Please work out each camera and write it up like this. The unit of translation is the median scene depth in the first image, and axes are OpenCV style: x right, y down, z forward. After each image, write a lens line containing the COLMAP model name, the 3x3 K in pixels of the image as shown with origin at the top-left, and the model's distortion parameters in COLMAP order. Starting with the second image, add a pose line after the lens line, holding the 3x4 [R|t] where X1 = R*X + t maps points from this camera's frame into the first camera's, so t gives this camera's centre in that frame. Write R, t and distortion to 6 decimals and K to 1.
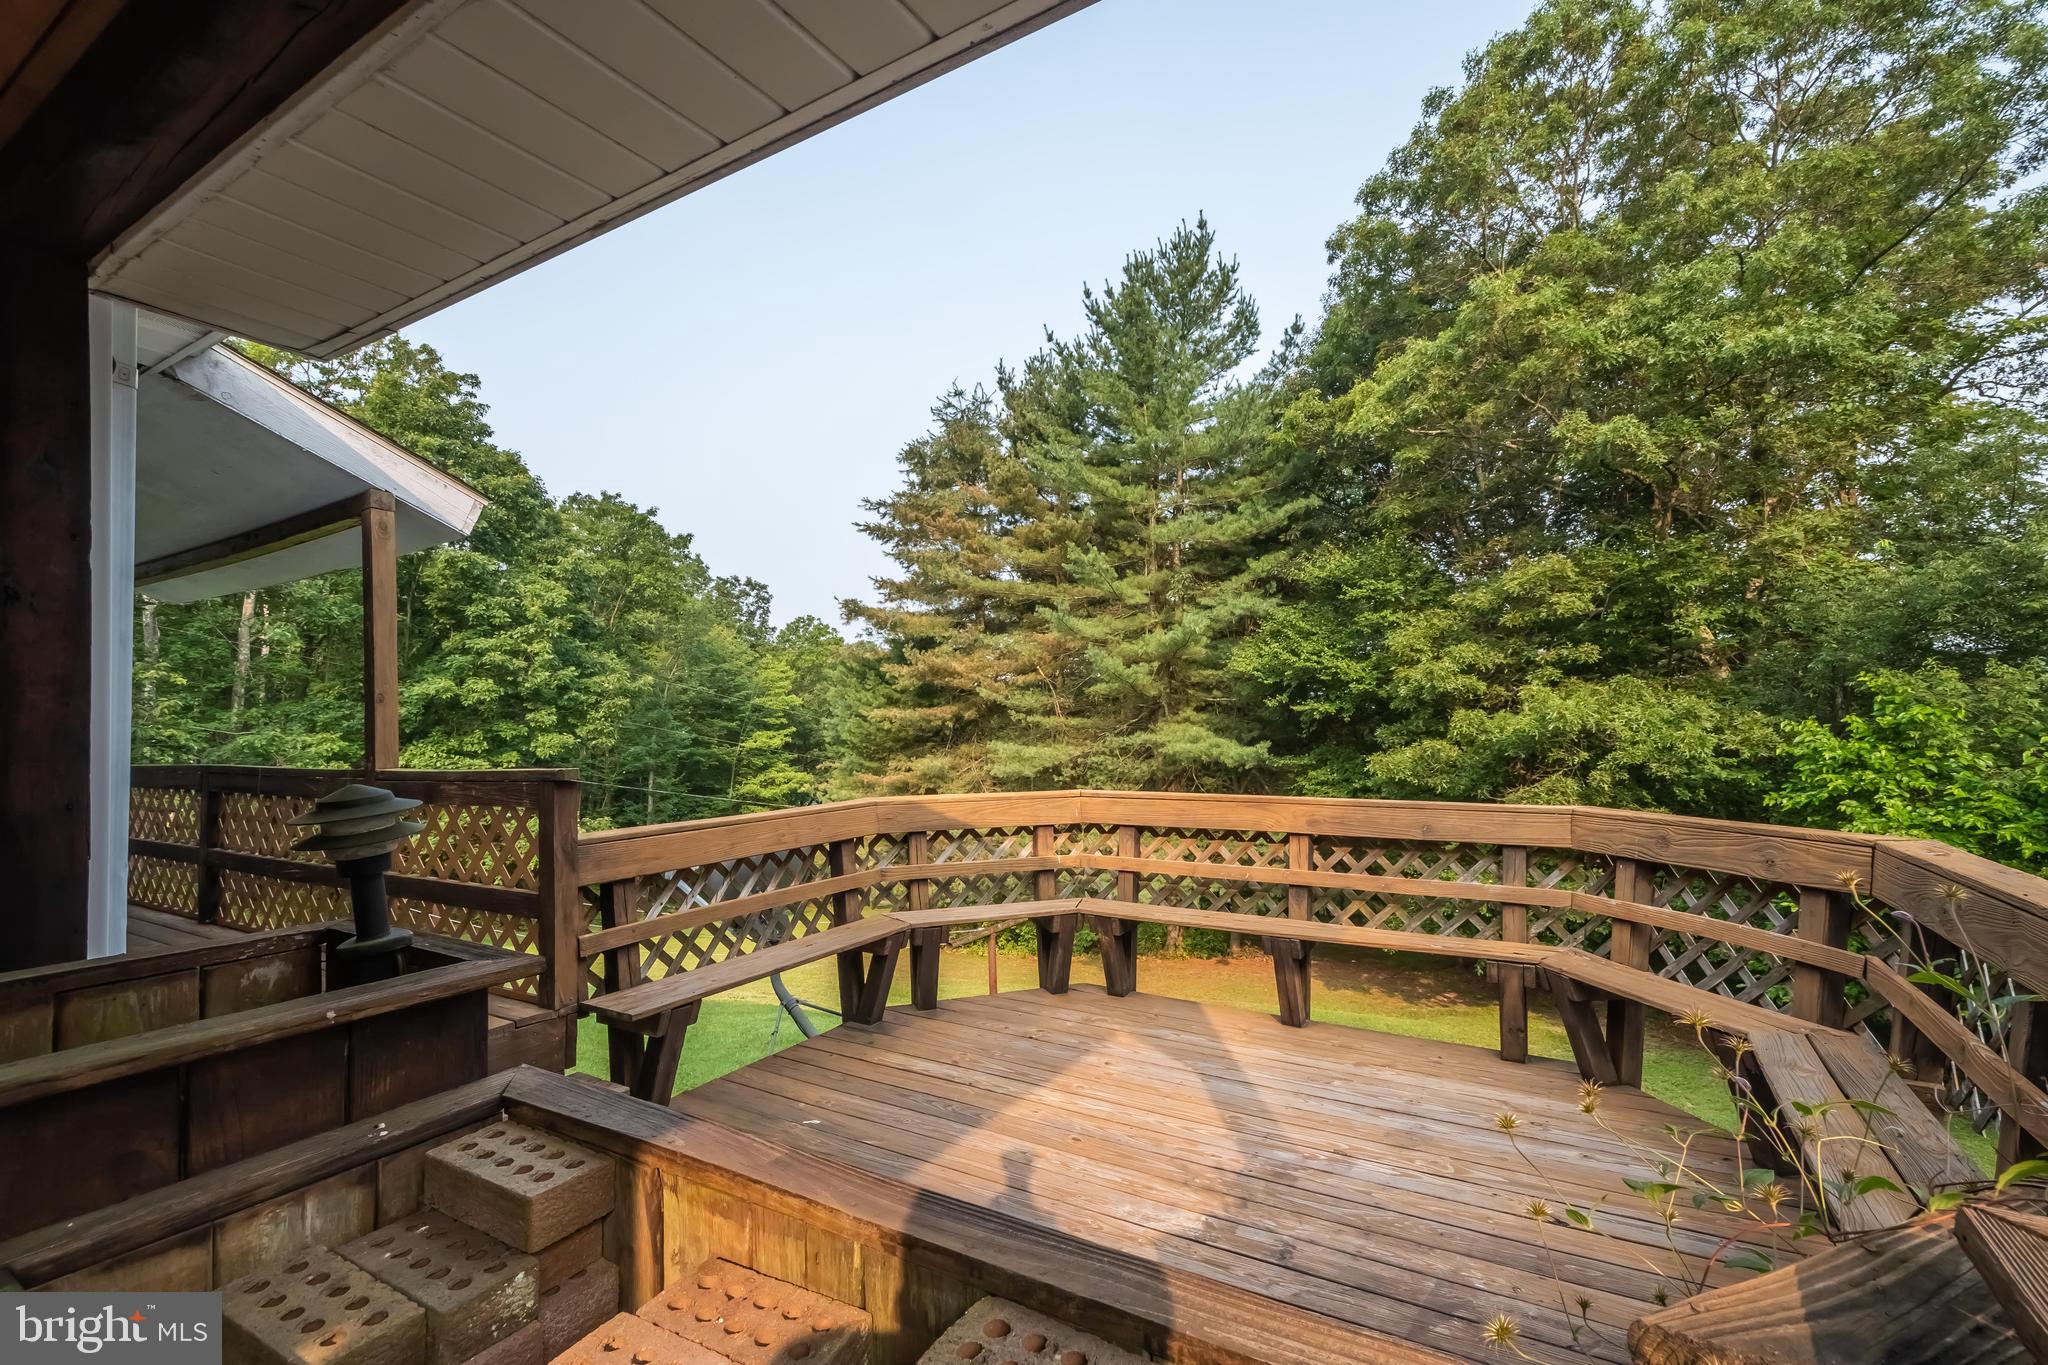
lens RADIAL K [[916.8, 0, 1029.9], [0, 916.8, 705.9], [0, 0, 1]] dist [0.008433, -0.000678]
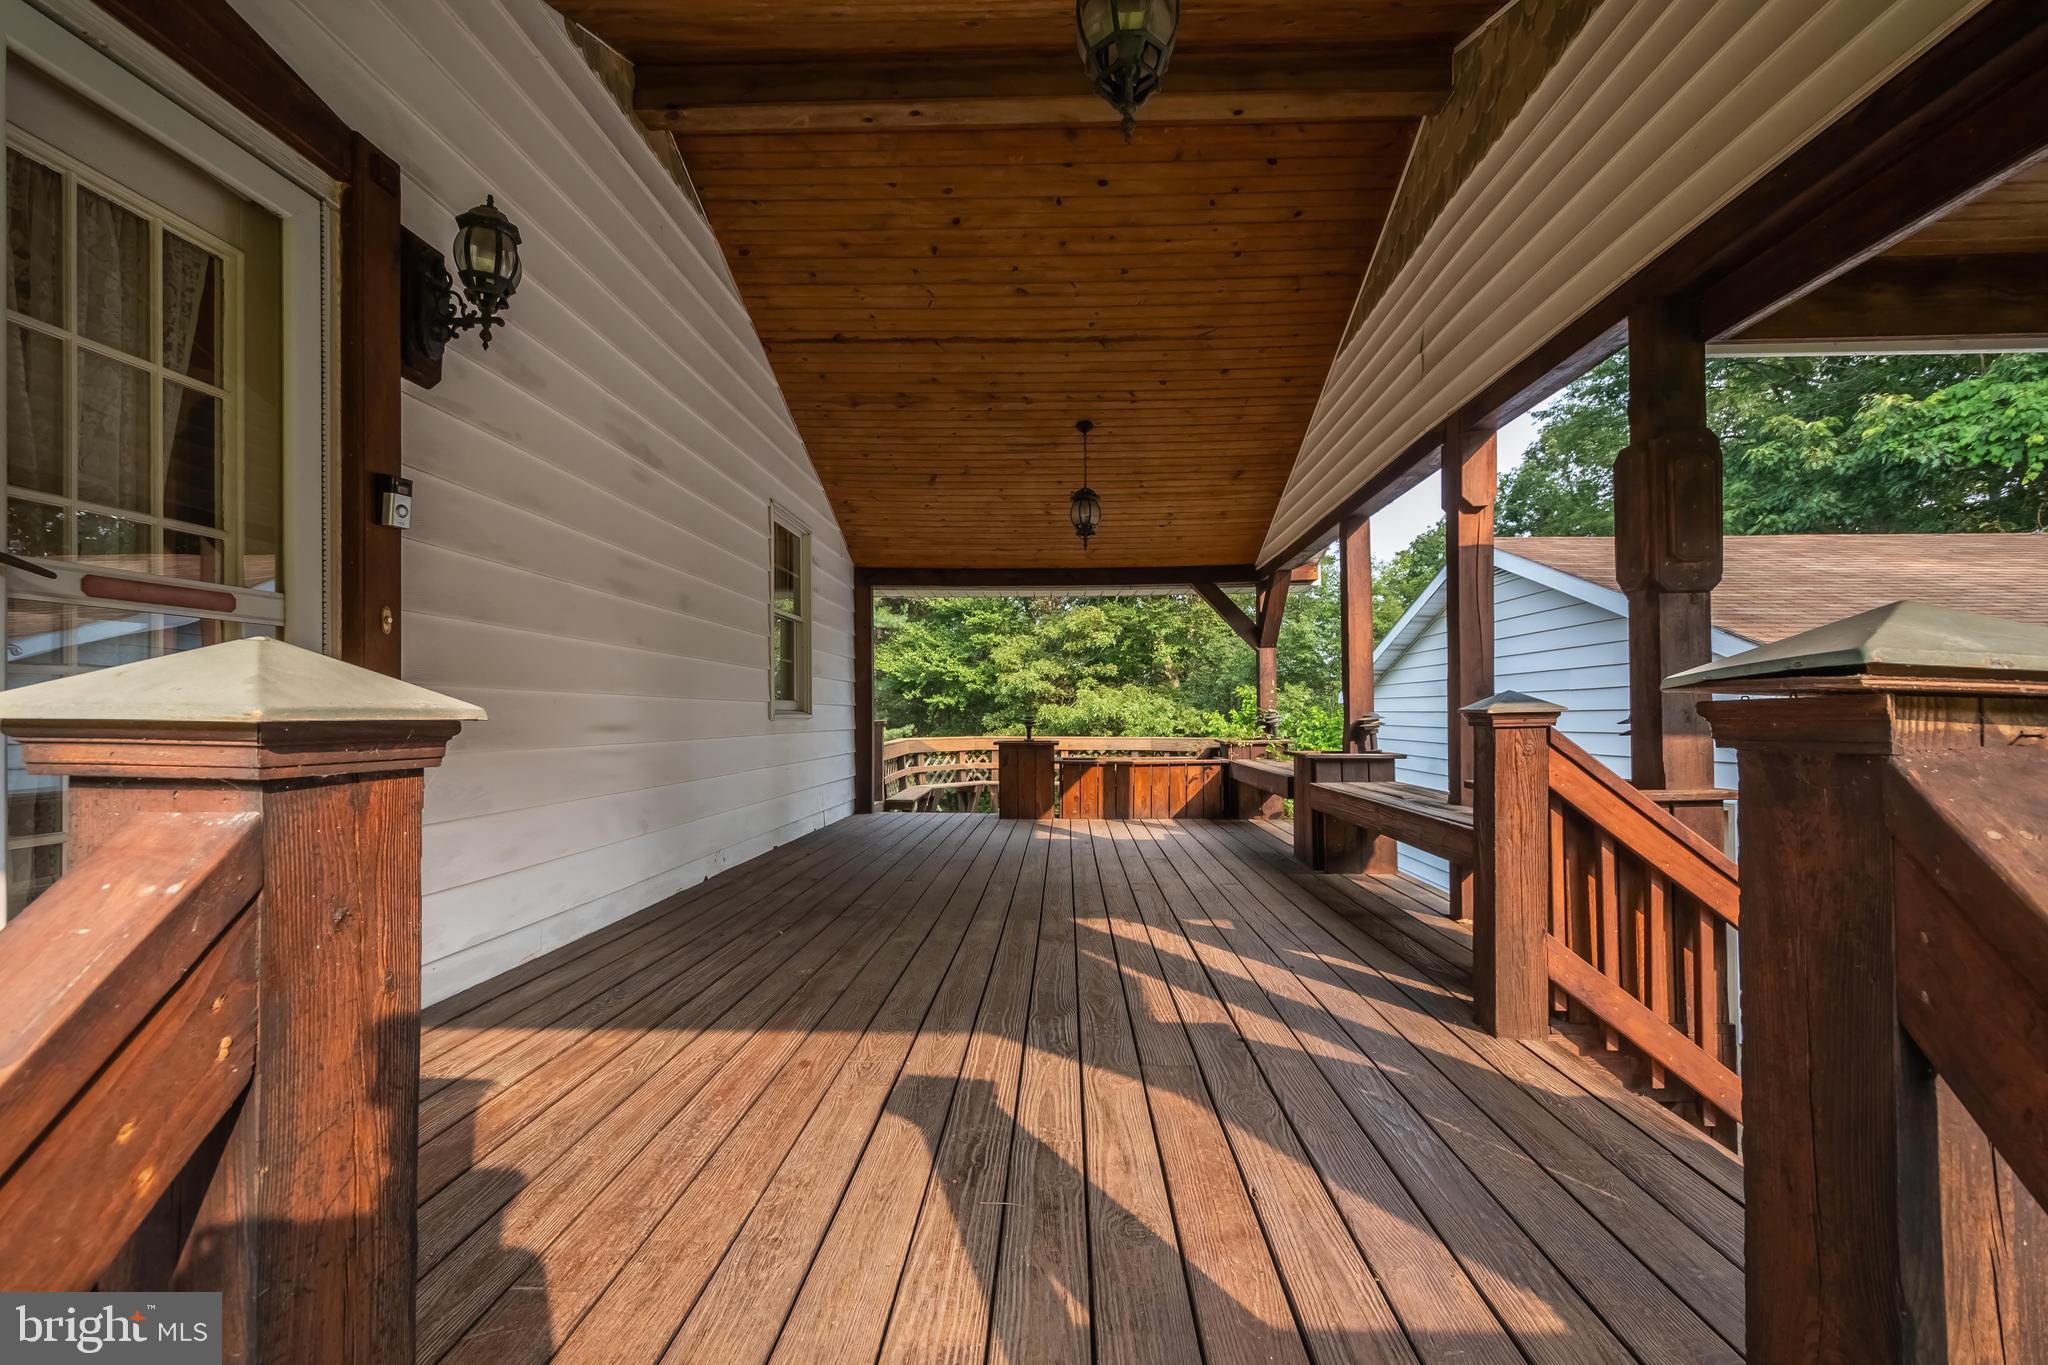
lens RADIAL K [[916.8, 0, 1029.9], [0, 916.8, 705.9], [0, 0, 1]] dist [0.008433, -0.000678]
pose [[0.877051, 0.014961, 0.480164, -0.182833], [-0.020475, 0.999771, 0.006247, -0.000787], [-0.479960, -0.015310, 0.877157, -0.217737]]
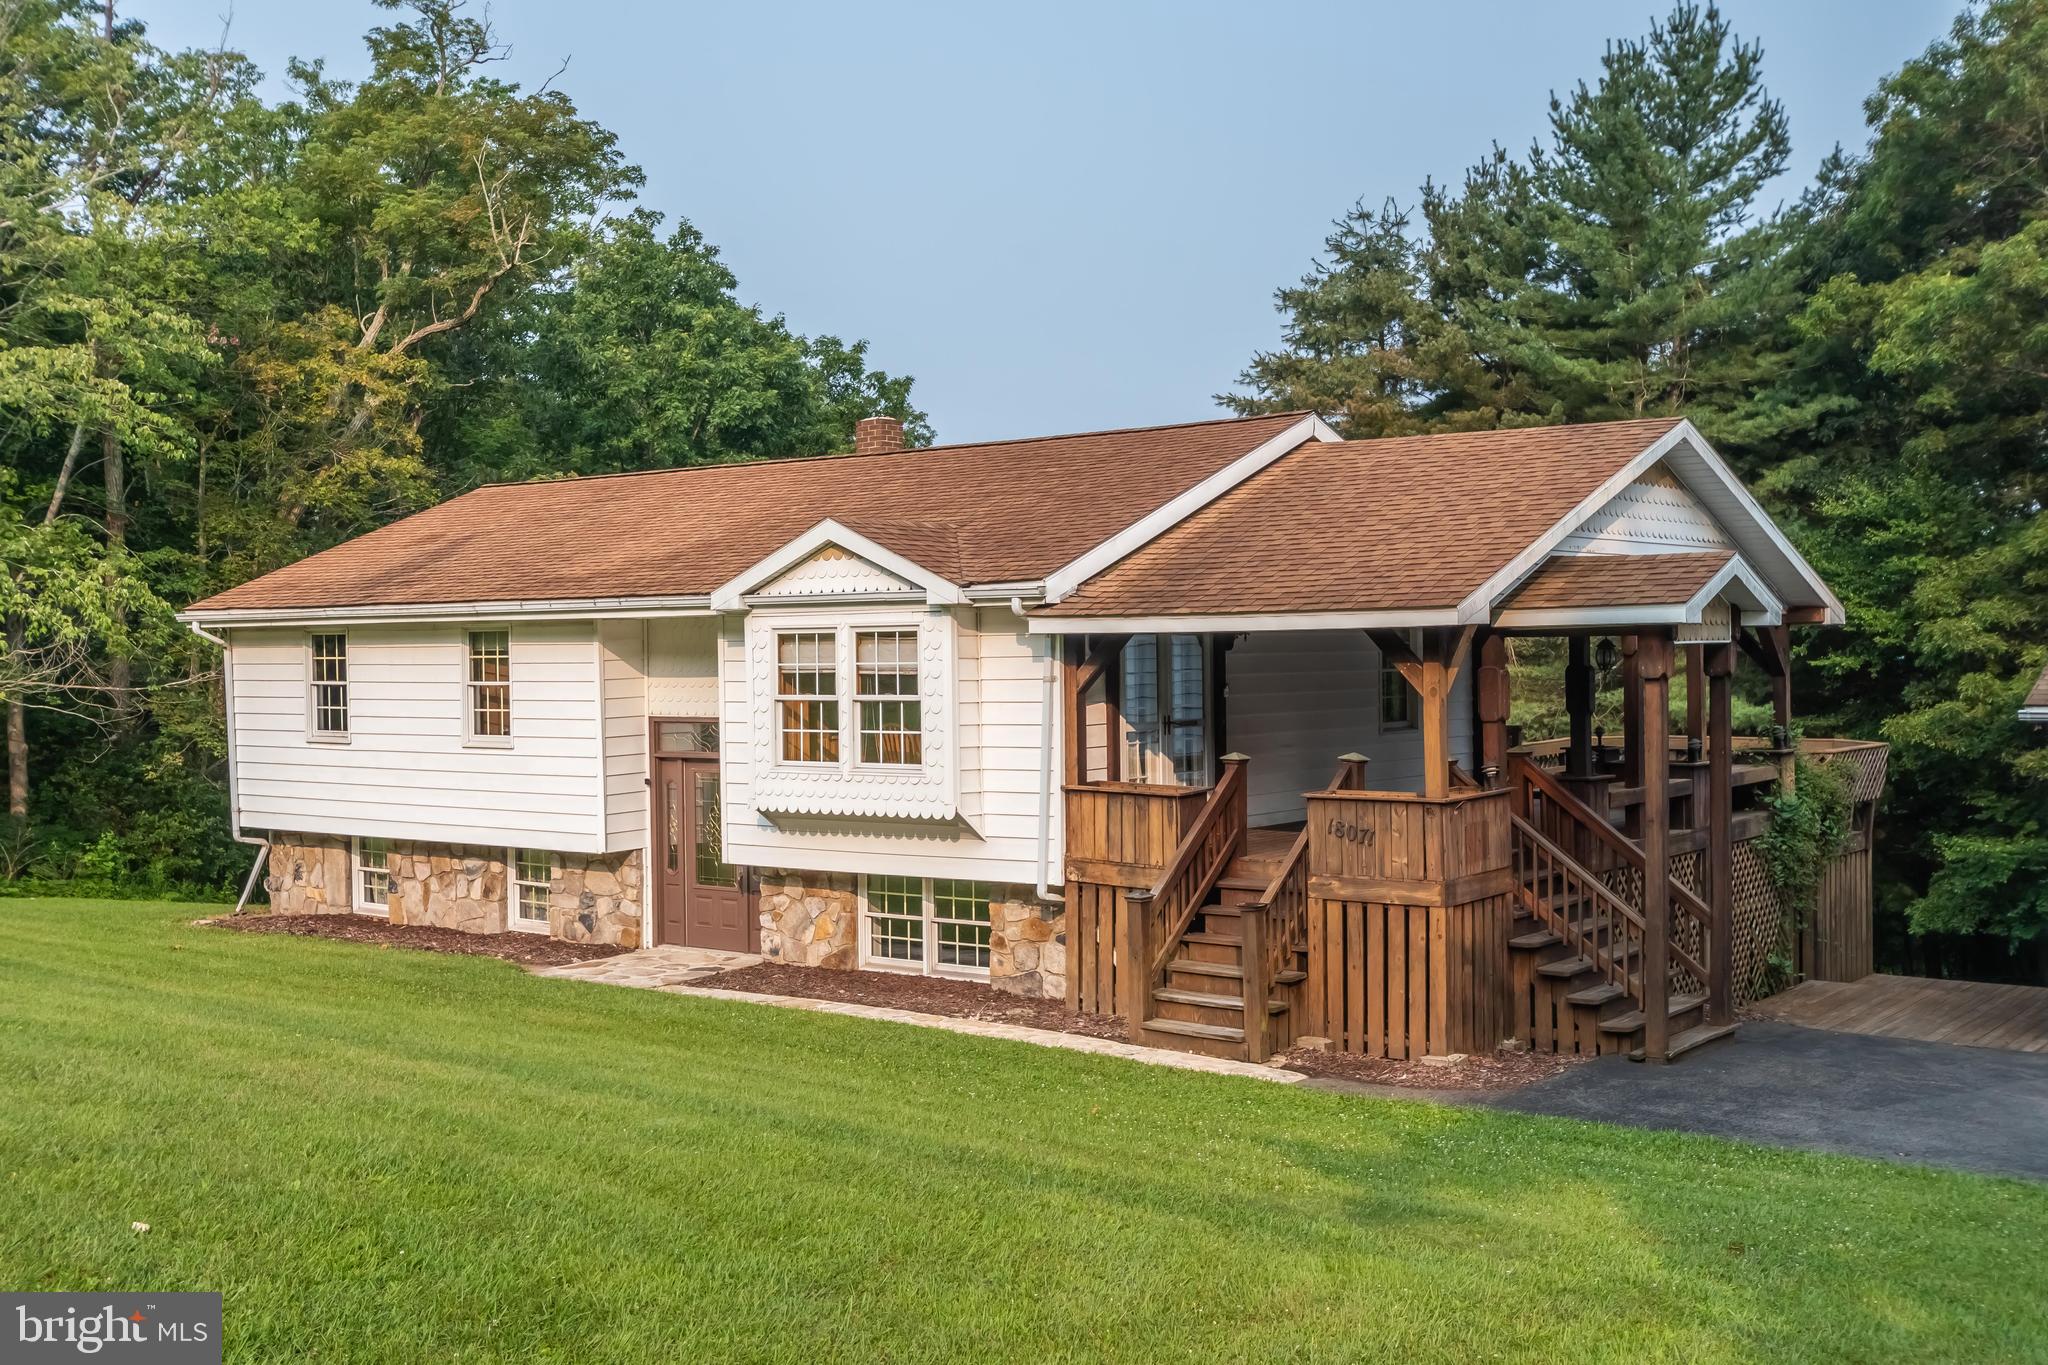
lens RADIAL K [[2113.7, 0, 1029.8], [0, 2113.7, 706.9], [0, 0, 1]] dist [0.059561, -0.161696]
pose [[0.992846, 0.002530, -0.119372, -0.166270], [0.004100, 0.998463, 0.055263, -0.054775], [0.119328, -0.055358, 0.991310, -0.864462]]
